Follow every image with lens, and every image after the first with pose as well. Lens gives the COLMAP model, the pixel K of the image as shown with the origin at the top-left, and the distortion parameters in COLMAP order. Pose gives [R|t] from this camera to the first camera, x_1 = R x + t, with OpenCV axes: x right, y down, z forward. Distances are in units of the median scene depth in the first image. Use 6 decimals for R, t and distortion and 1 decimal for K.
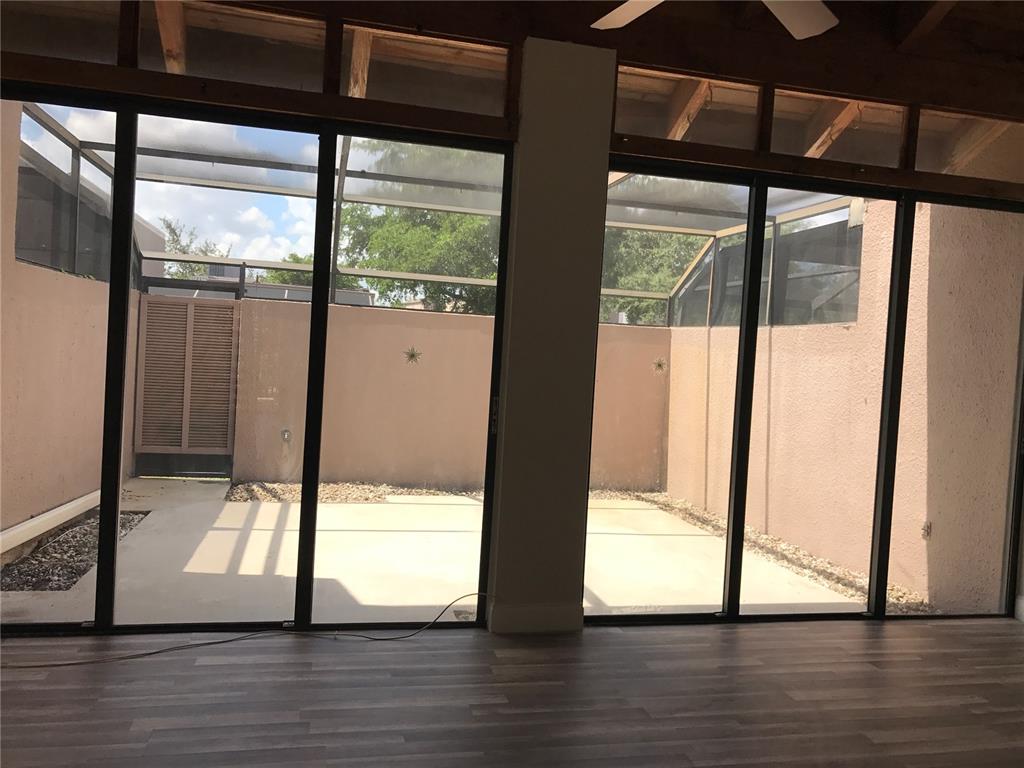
lens RADIAL K [[853.9, 0, 508.9], [0, 853.9, 380.7], [0, 0, 1]] dist [0.058238, -0.059461]
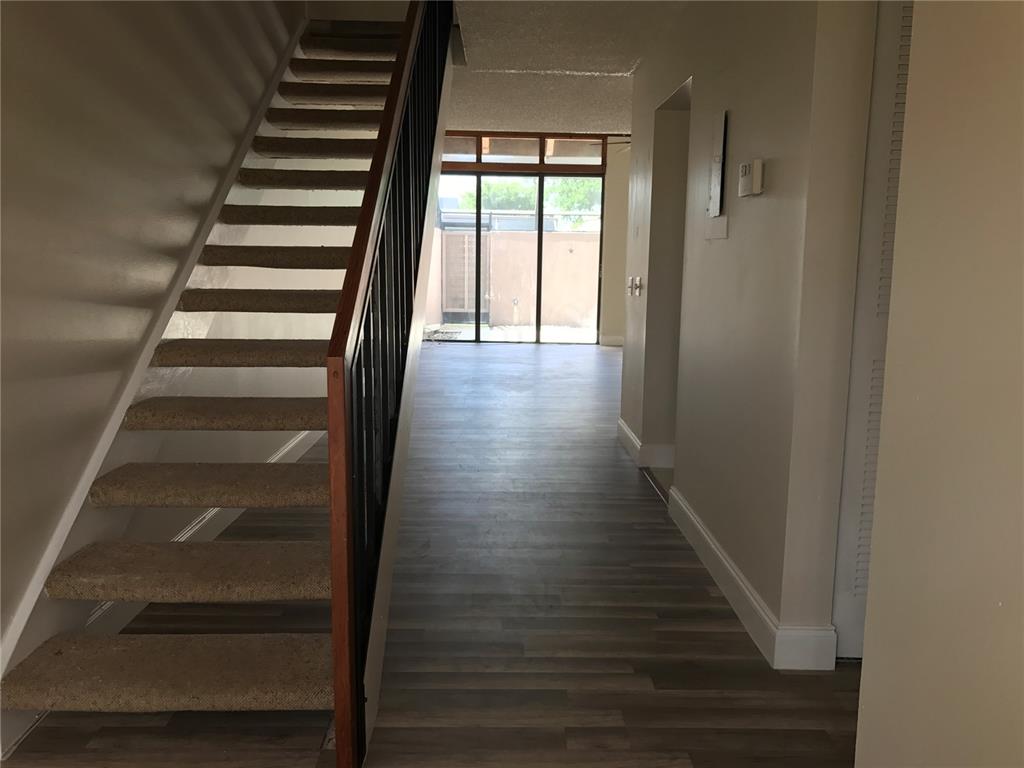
lens RADIAL K [[853.9, 0, 514.1], [0, 853.9, 381.3], [0, 0, 1]] dist [0.058238, -0.059461]
pose [[0.976564, -0.014484, -0.214739, 0.314015], [0.035706, 0.994810, 0.095280, 0.127439], [0.212244, -0.100714, 0.972013, -1.907137]]
